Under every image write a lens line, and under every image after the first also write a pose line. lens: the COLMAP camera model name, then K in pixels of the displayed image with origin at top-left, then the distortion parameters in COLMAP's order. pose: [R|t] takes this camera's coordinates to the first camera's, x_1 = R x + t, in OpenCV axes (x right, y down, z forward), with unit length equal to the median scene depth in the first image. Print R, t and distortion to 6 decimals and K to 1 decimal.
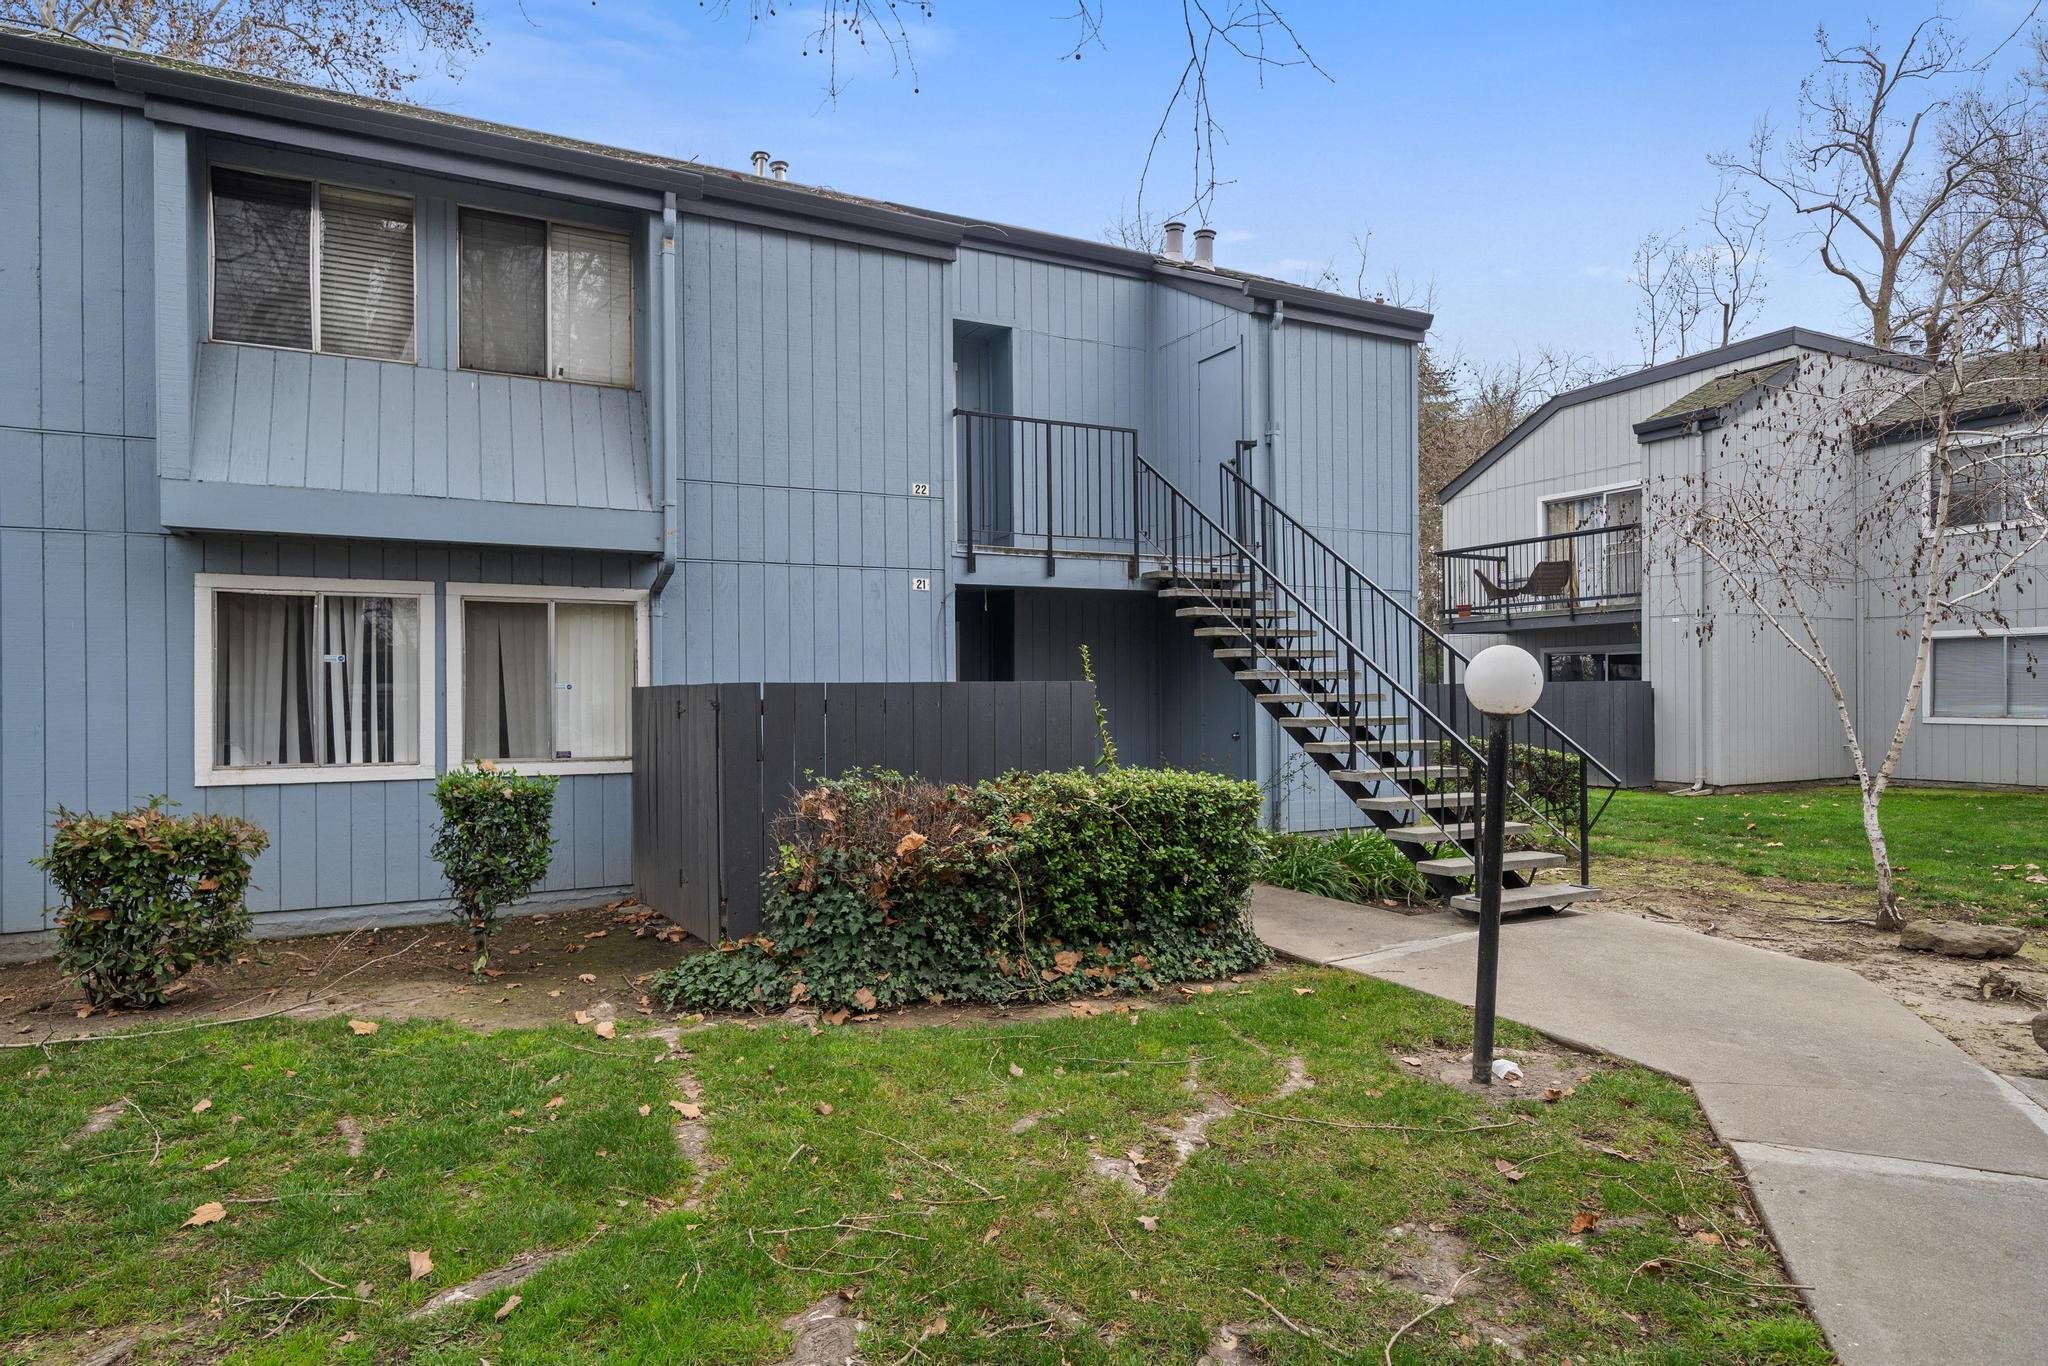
lens RADIAL K [[1078.1, 0, 1020.5], [0, 1078.1, 684.6], [0, 0, 1]] dist [-0.015261, -0.000026]
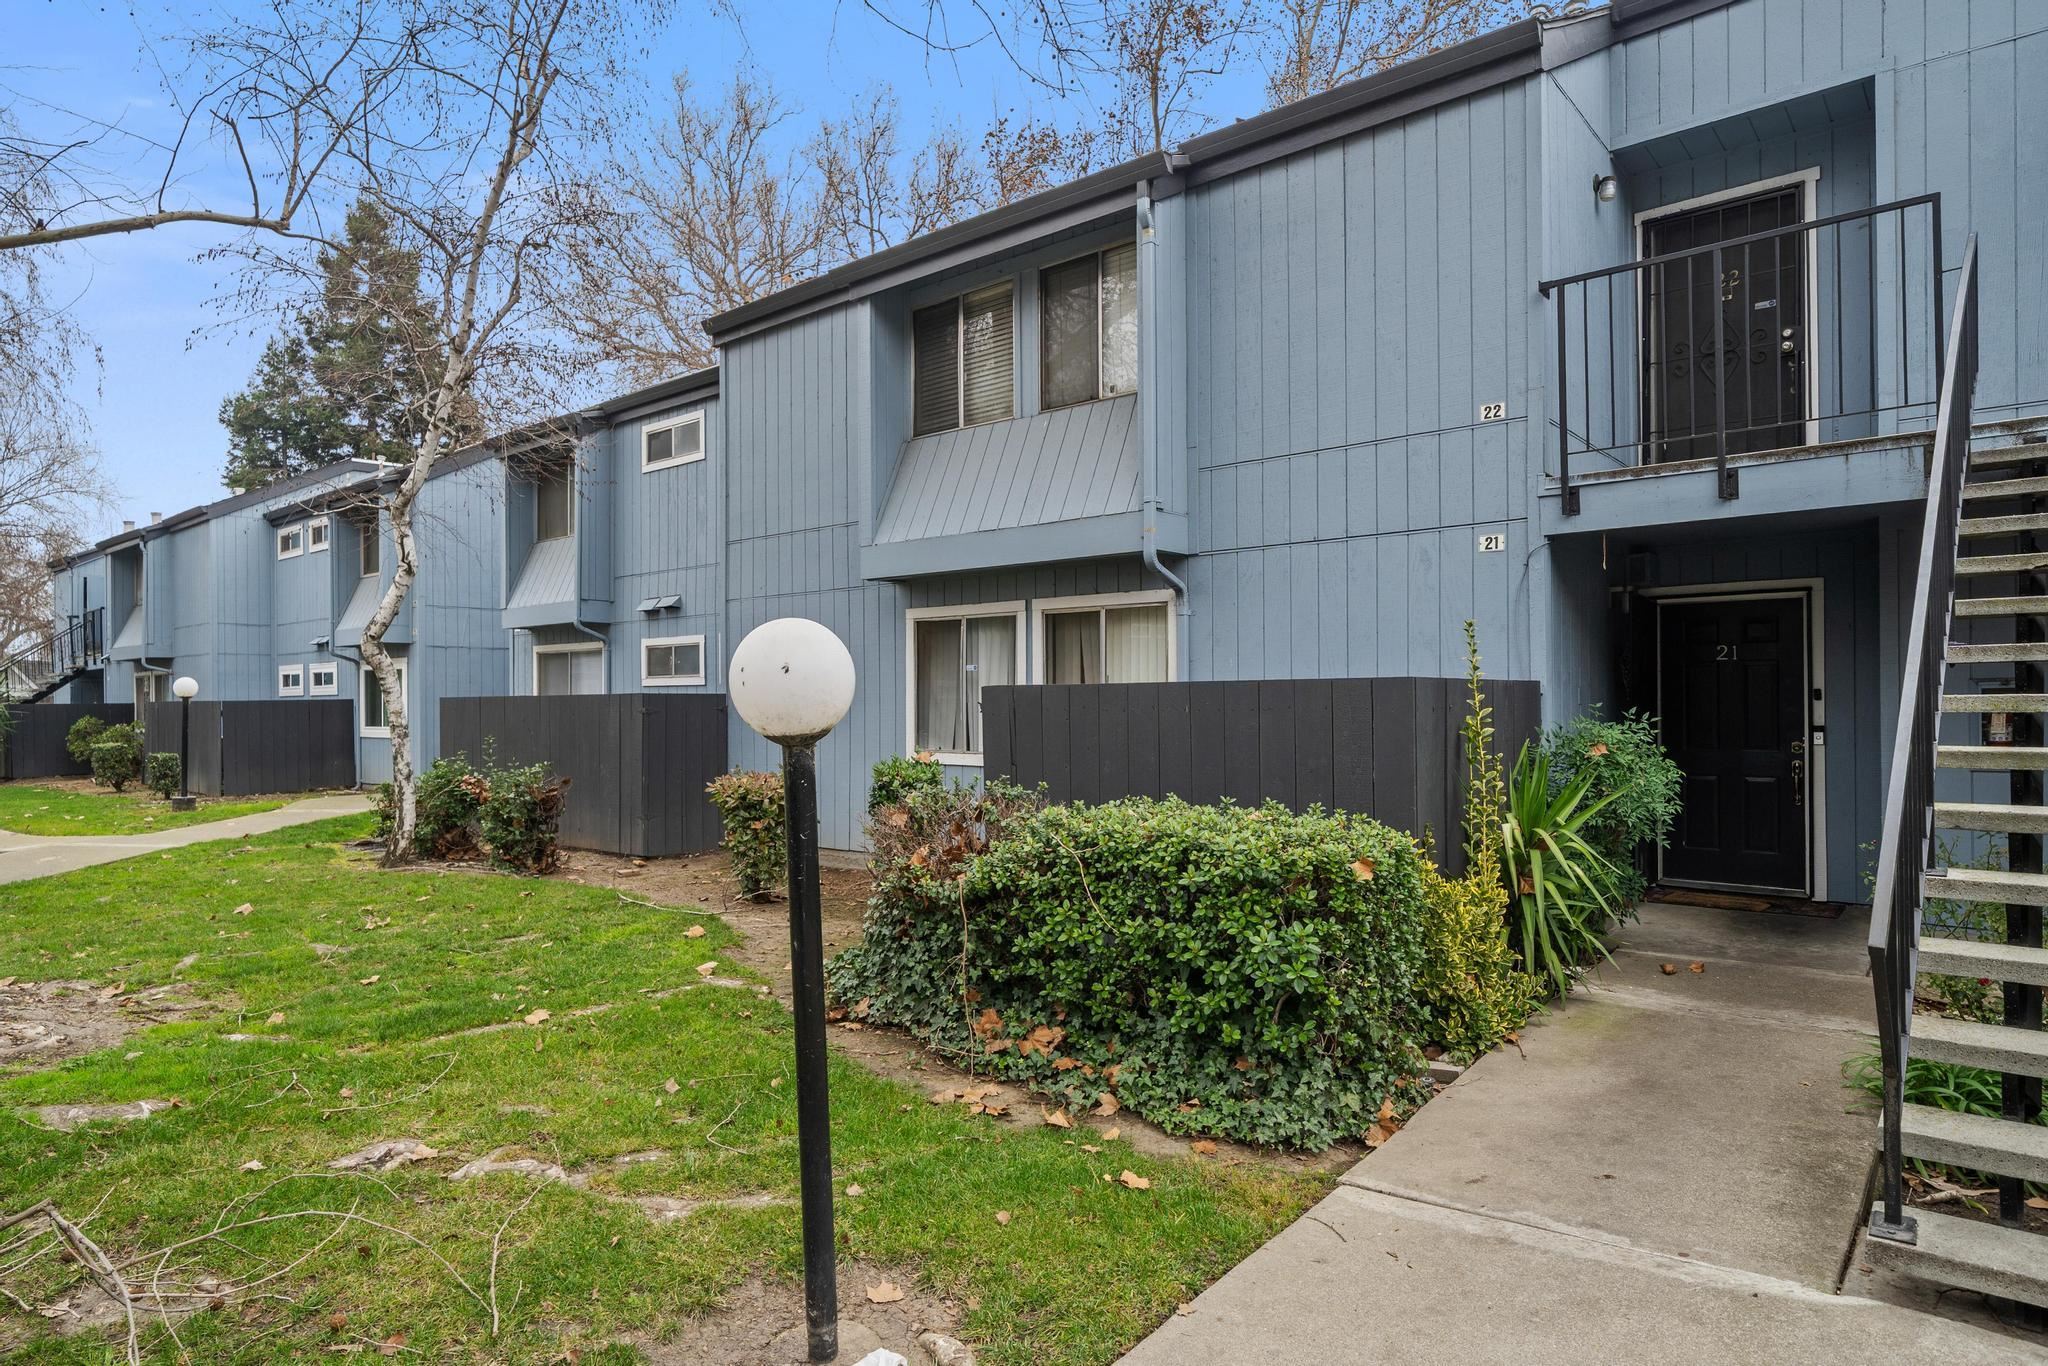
lens RADIAL K [[1154.3, 0, 1021.7], [0, 1154.3, 691.6], [0, 0, 1]] dist [-0.007366, -0.000706]
pose [[0.400409, -0.003352, -0.916331, 0.573367], [0.012438, 0.999921, 0.001777, 0.002092], [0.916252, -0.012108, 0.400419, 0.464189]]
